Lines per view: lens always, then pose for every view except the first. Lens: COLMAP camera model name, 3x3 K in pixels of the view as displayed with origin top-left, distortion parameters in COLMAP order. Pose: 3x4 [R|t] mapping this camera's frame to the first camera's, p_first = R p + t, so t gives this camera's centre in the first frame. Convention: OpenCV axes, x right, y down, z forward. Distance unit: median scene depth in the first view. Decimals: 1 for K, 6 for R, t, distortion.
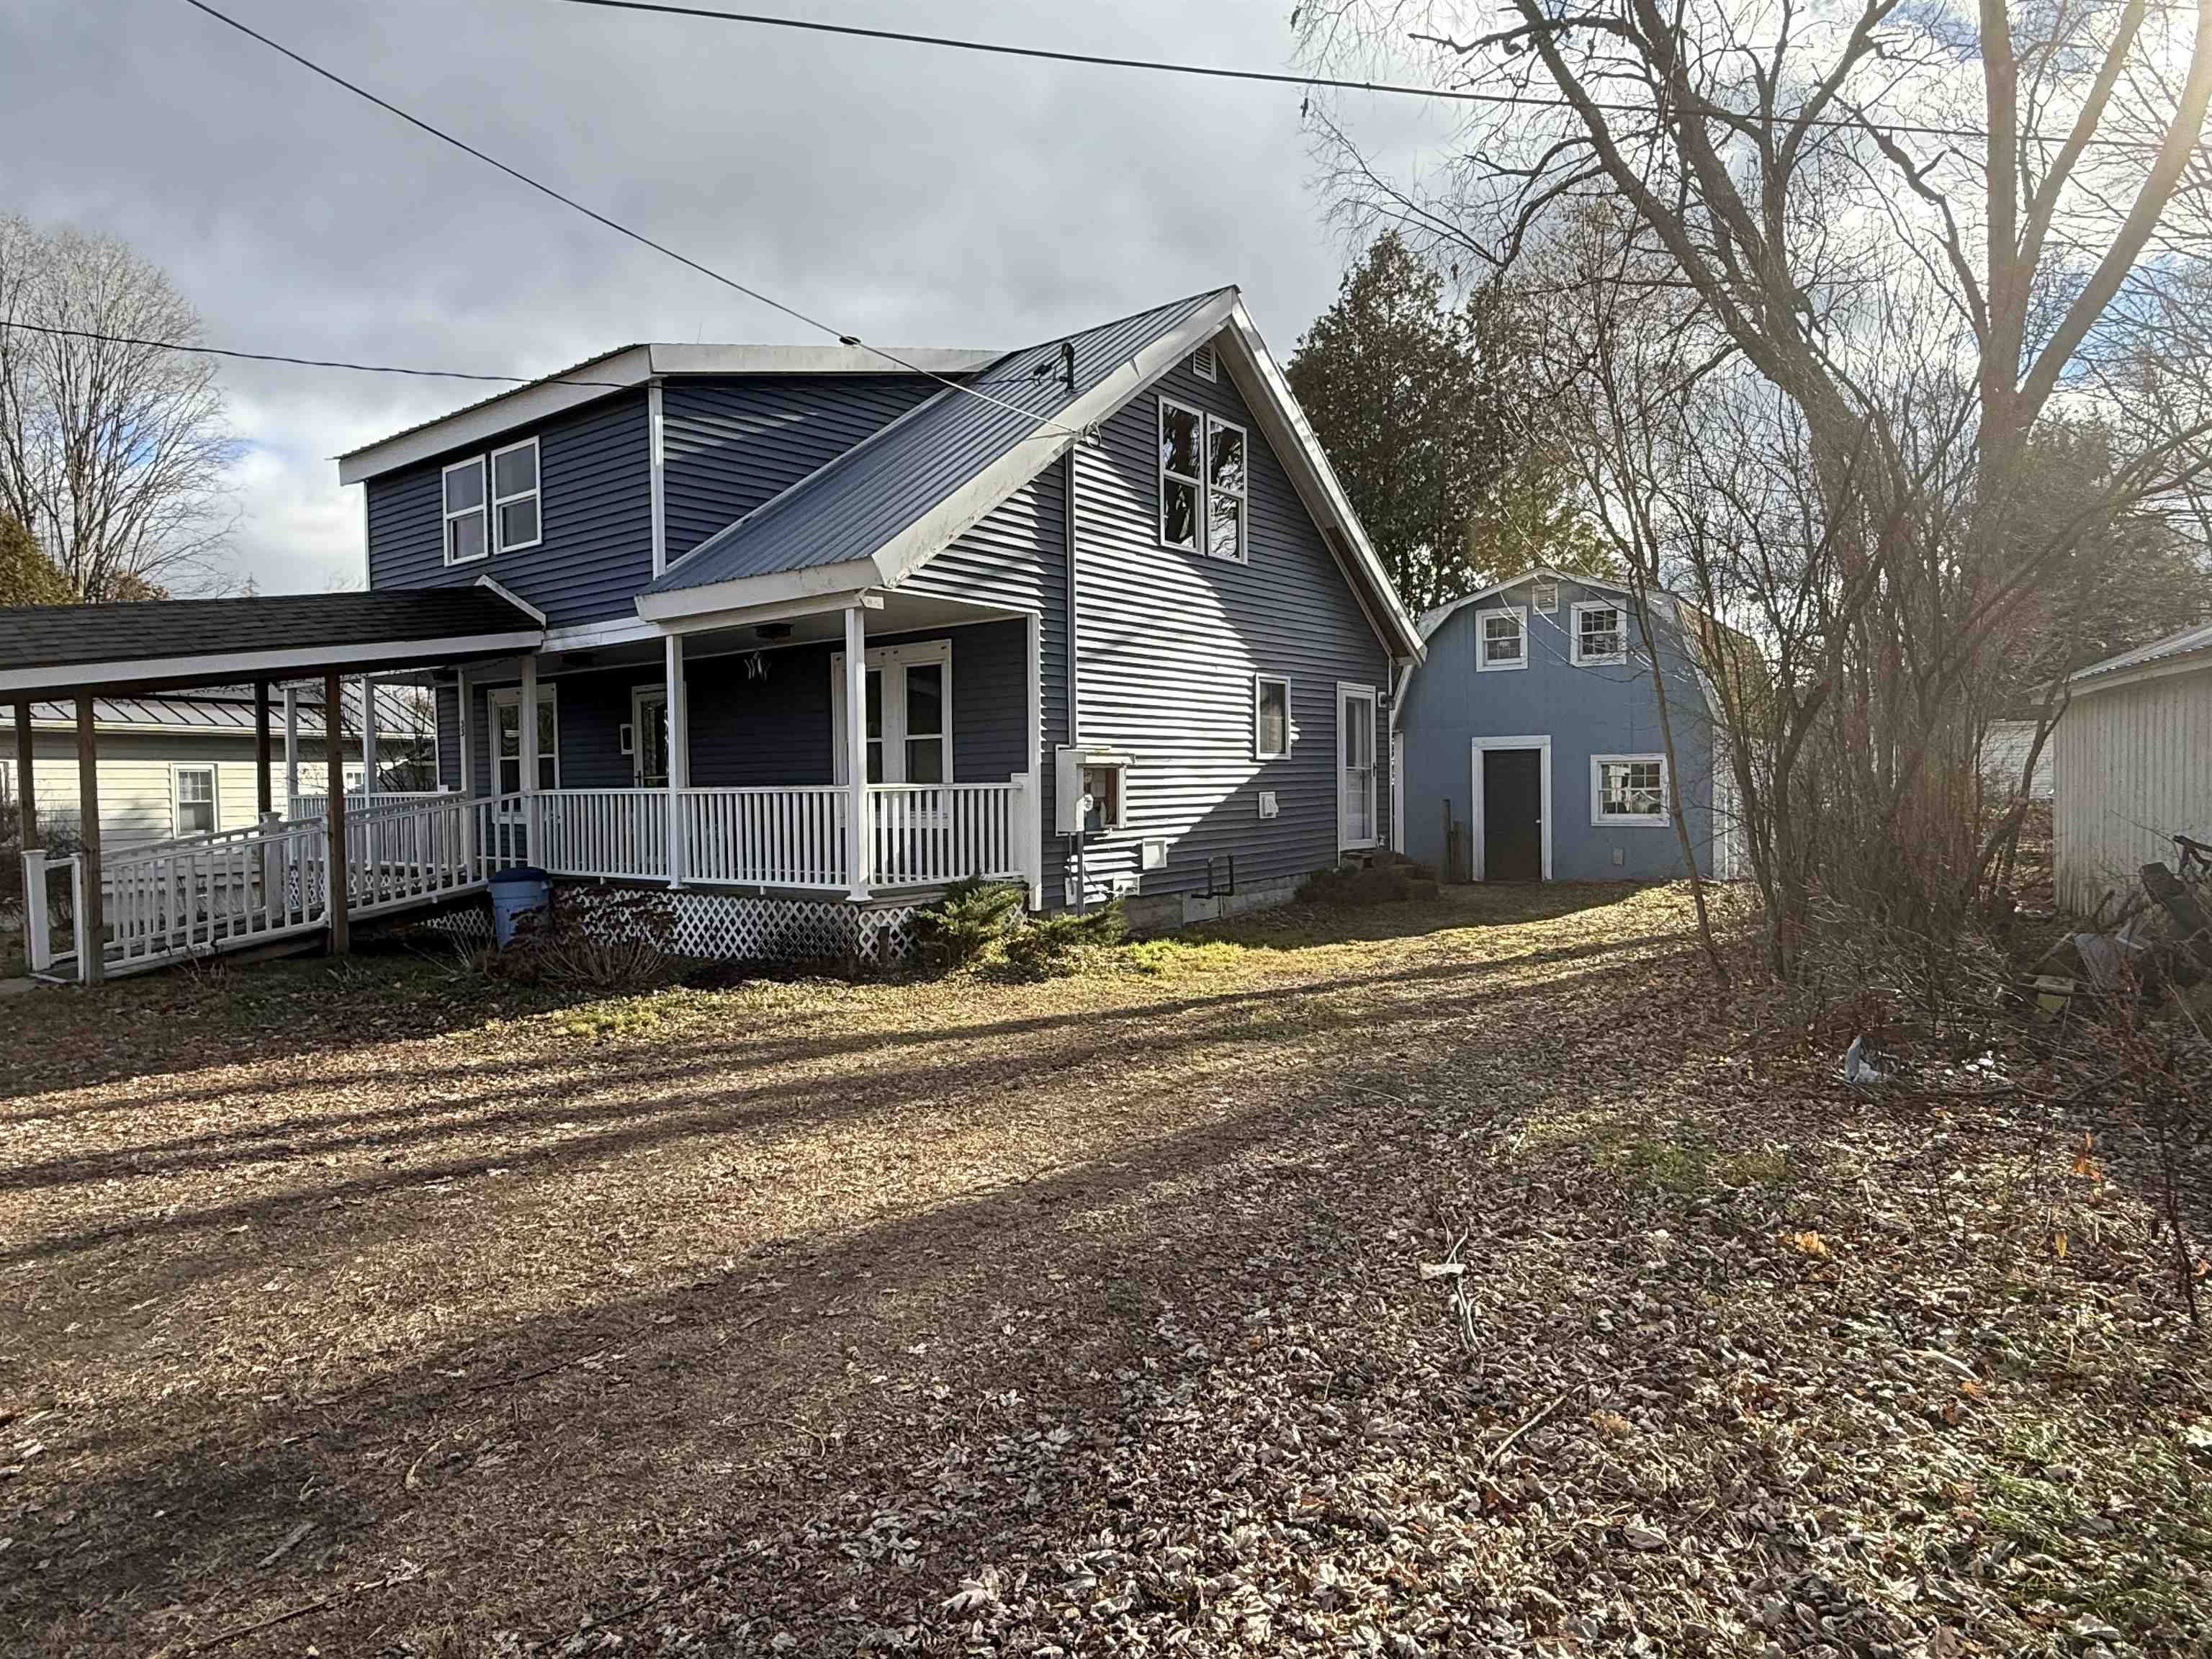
lens RADIAL K [[1295.9, 0, 1104.4], [0, 1295.9, 828.1], [0, 0, 1]] dist [0.001786, 0.000889]
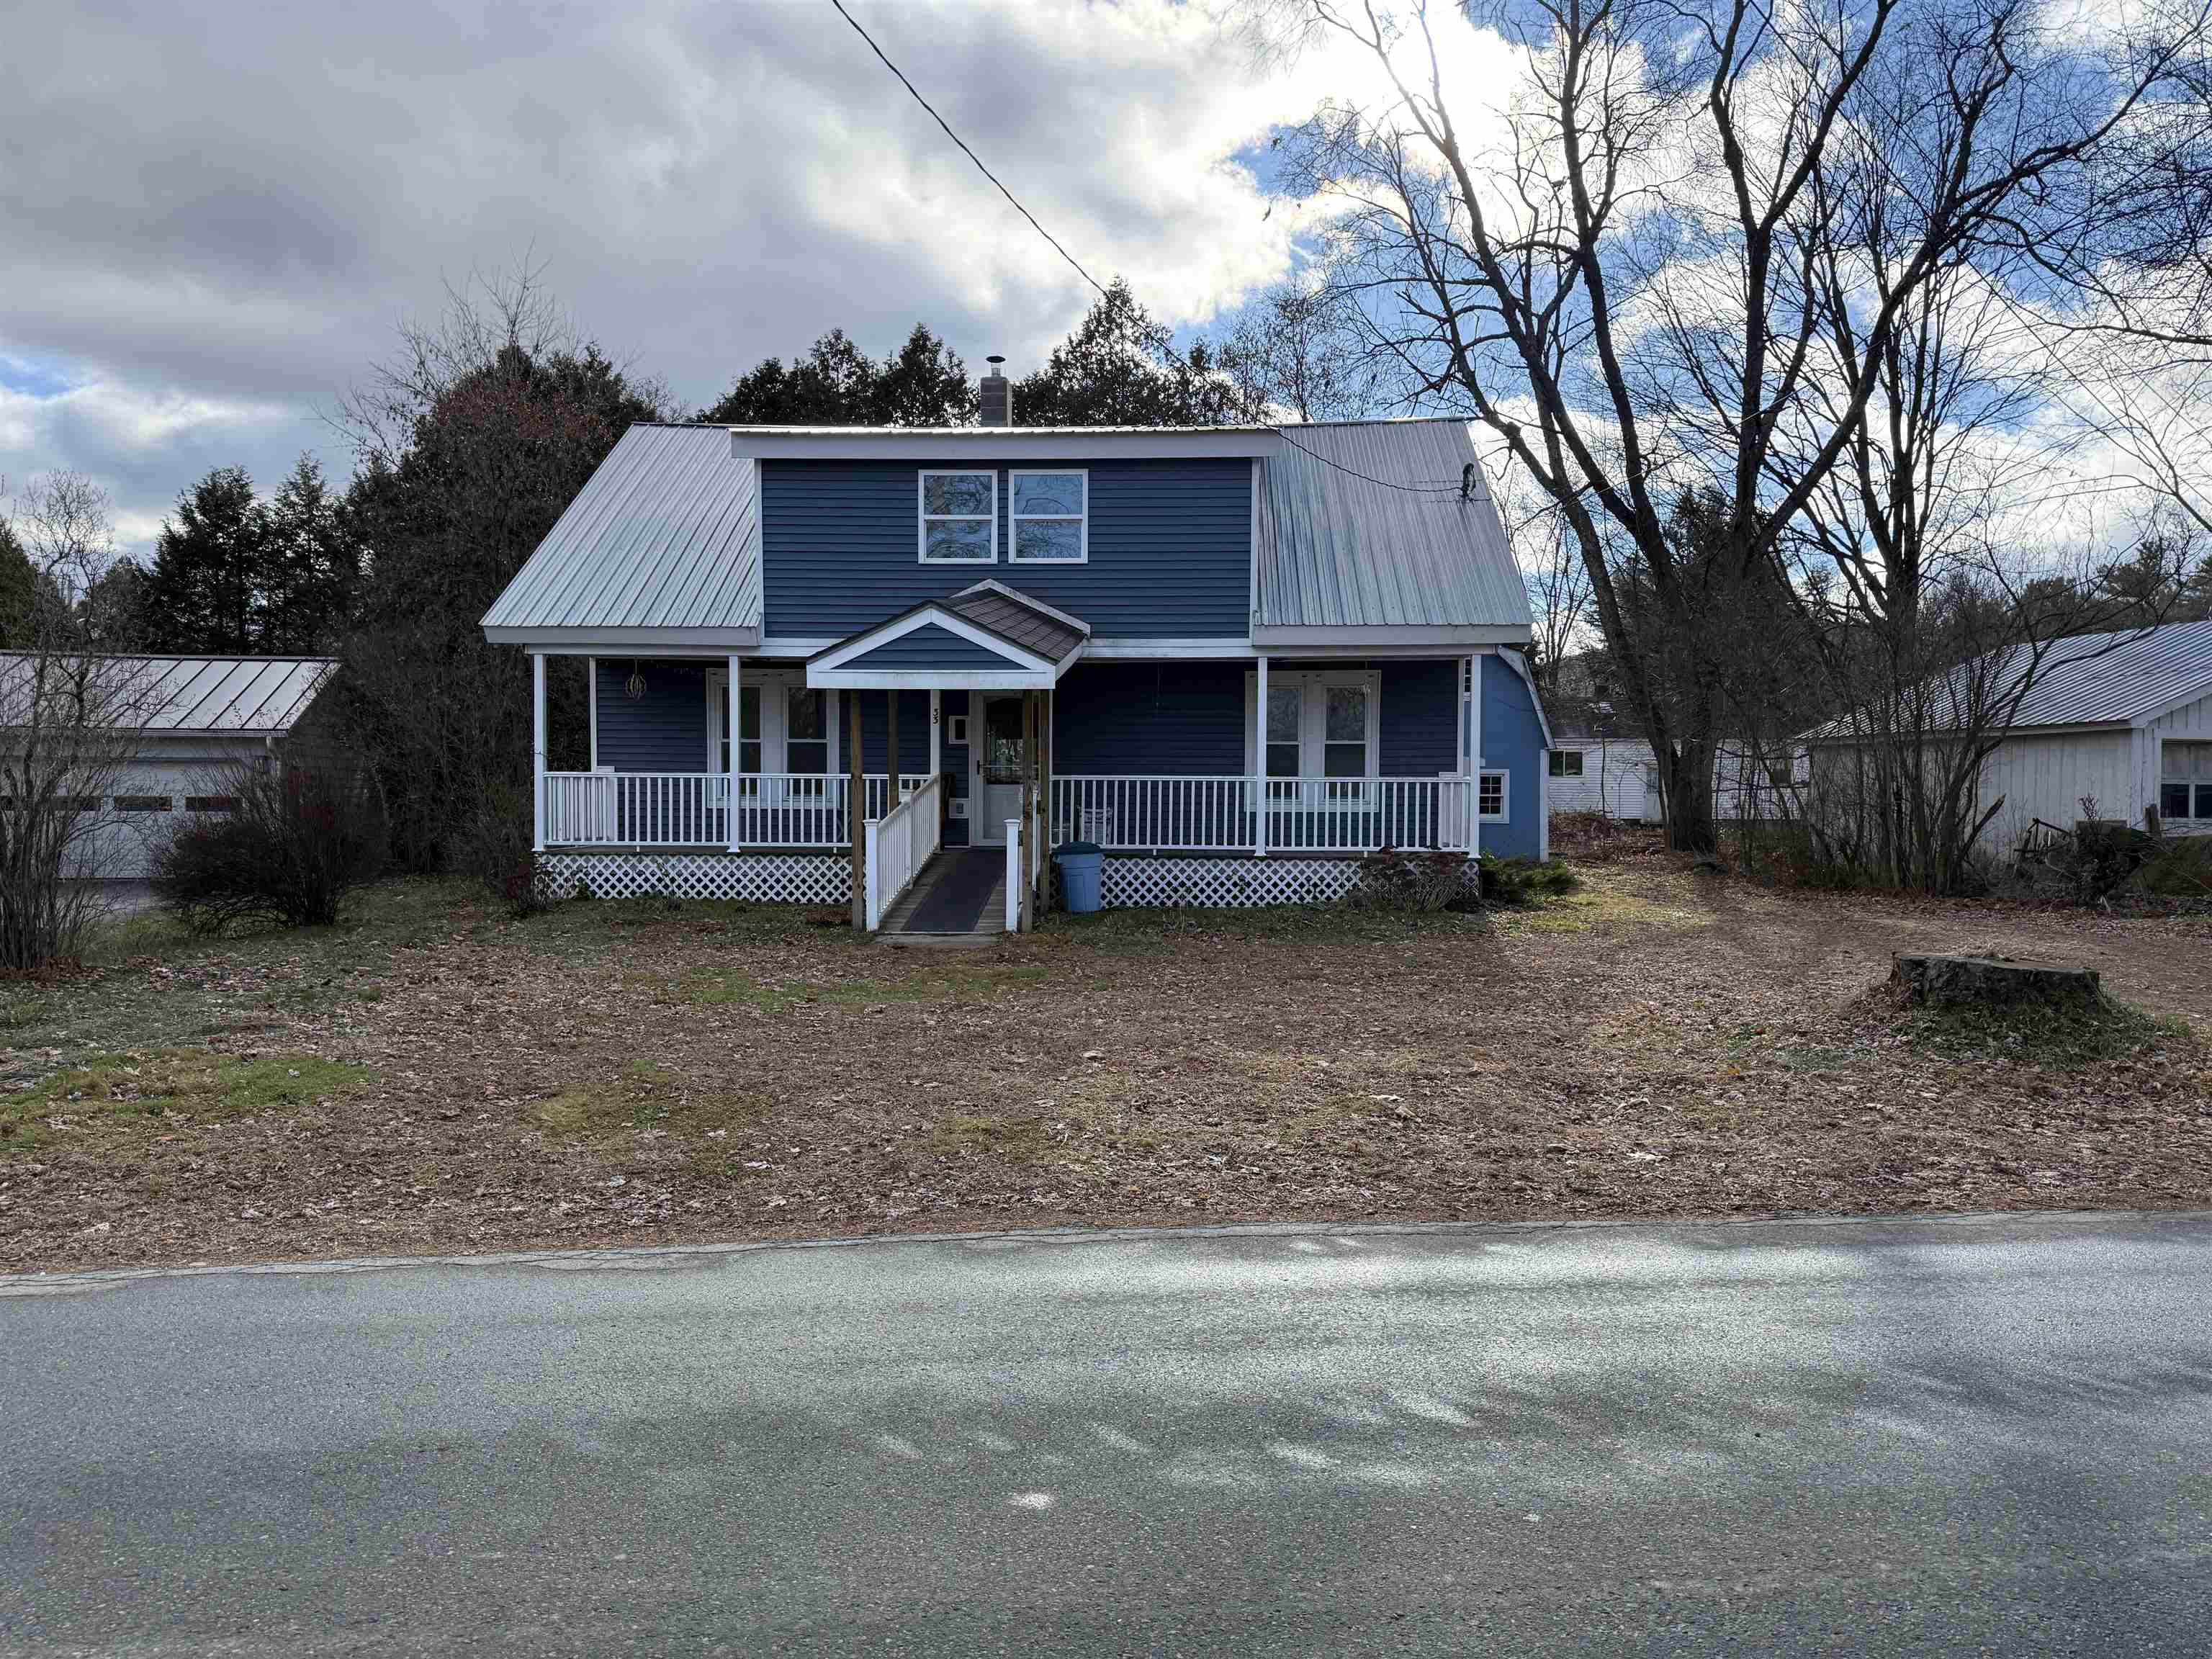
lens RADIAL K [[1495.0, 0, 1128.0], [0, 1495.0, 844.5], [0, 0, 1]] dist [0.026416, -0.000437]
pose [[0.815584, -0.008538, 0.578576, -1.171171], [0.002996, 0.999940, 0.010532, 0.017748], [-0.578631, -0.006856, 0.815560, -0.111263]]
